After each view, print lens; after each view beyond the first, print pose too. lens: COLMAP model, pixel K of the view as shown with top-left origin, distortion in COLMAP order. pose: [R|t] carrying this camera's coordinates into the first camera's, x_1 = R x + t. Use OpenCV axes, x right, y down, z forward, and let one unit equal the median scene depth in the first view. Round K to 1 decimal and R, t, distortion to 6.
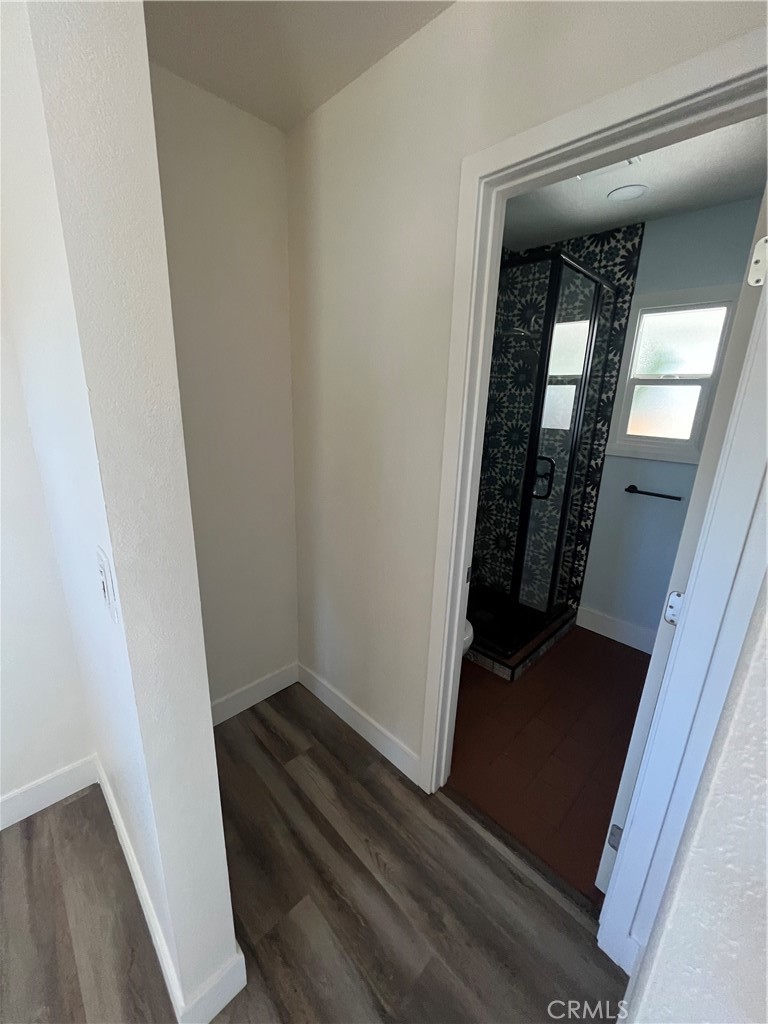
lens RADIAL K [[411.2, 0, 385.6], [0, 411.2, 511.7], [0, 0, 1]] dist [-0.001806, -0.000074]
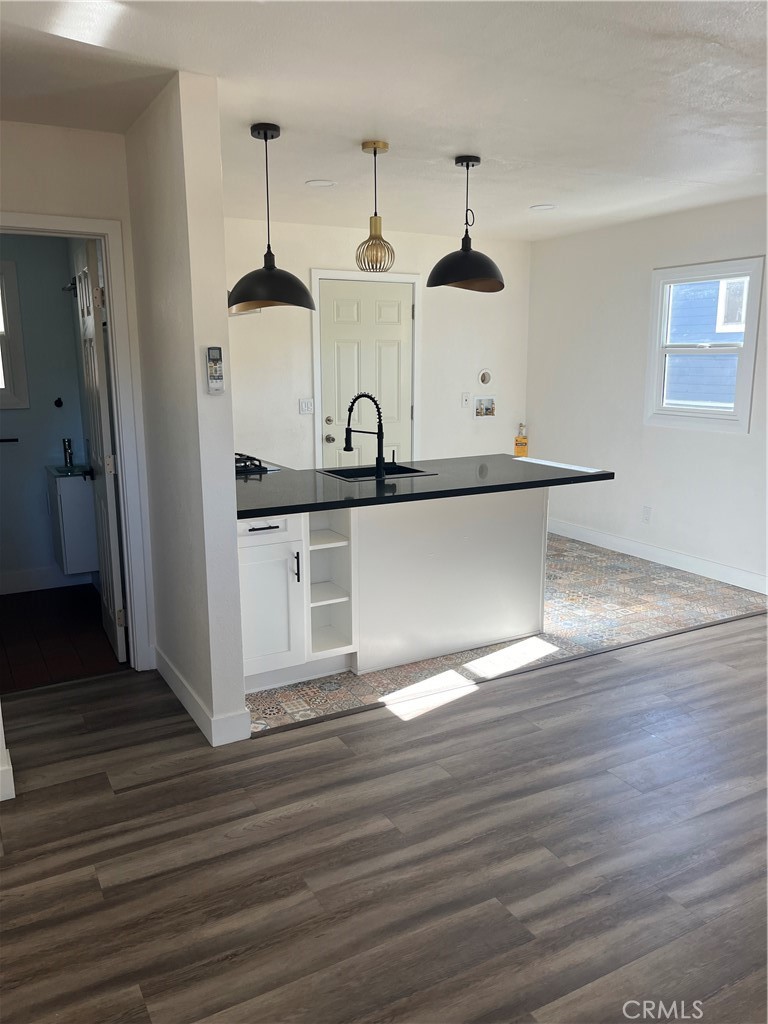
lens RADIAL K [[776.7, 0, 384.9], [0, 776.7, 517.8], [0, 0, 1]] dist [0.058248, -0.085203]
pose [[0.267004, -0.227470, 0.936465, -1.026446], [0.271974, 0.950028, 0.153220, 0.110566], [-0.924521, 0.213784, 0.315527, -0.541770]]
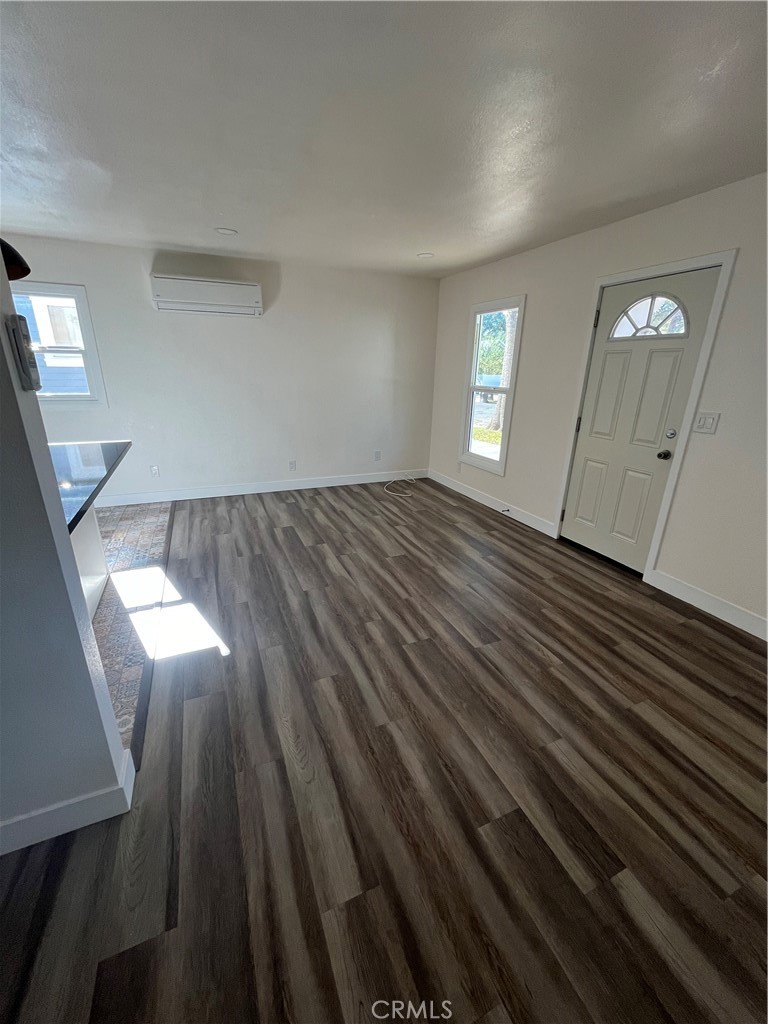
lens RADIAL K [[410.5, 0, 383.3], [0, 410.5, 511.8], [0, 0, 1]] dist [-0.001745, 0.000008]
pose [[-0.933140, -0.165123, 0.319348, -0.440738], [0.048731, 0.821991, 0.567412, -0.073020], [-0.356194, 0.545038, -0.758986, 0.282165]]
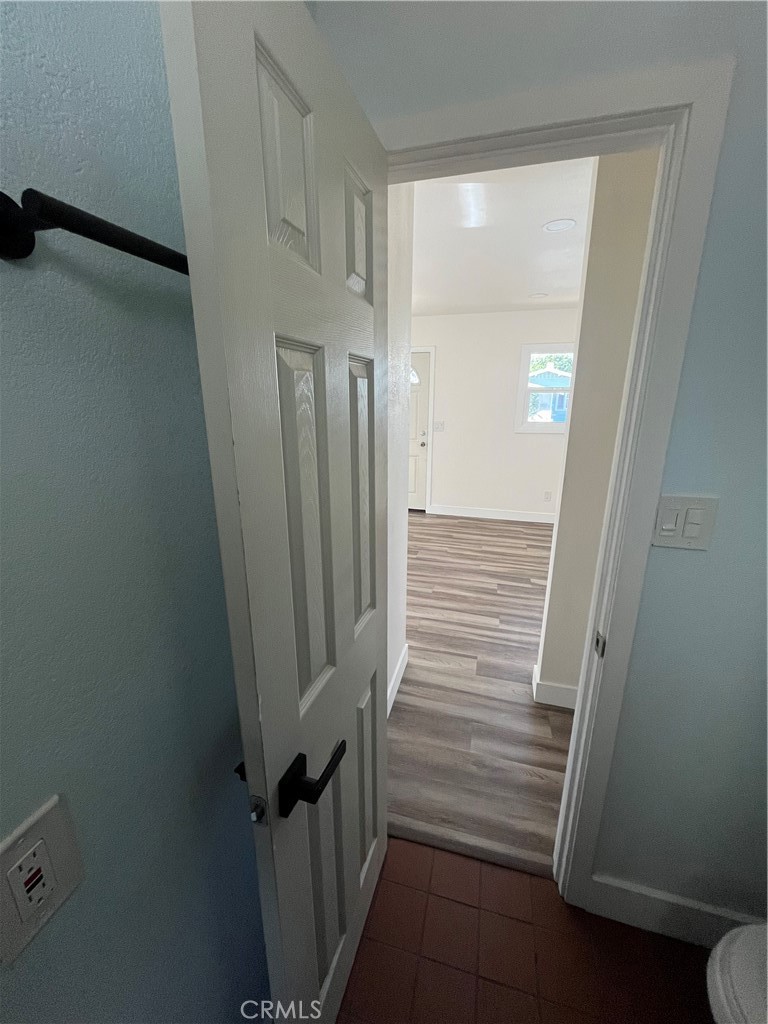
lens RADIAL K [[410.5, 0, 383.3], [0, 410.5, 511.8], [0, 0, 1]] dist [-0.001745, 0.000008]
pose [[-0.865743, 0.101867, -0.490012, 0.521039], [-0.163351, 0.867941, 0.469037, -0.200343], [0.473081, 0.486109, -0.734774, 0.740104]]
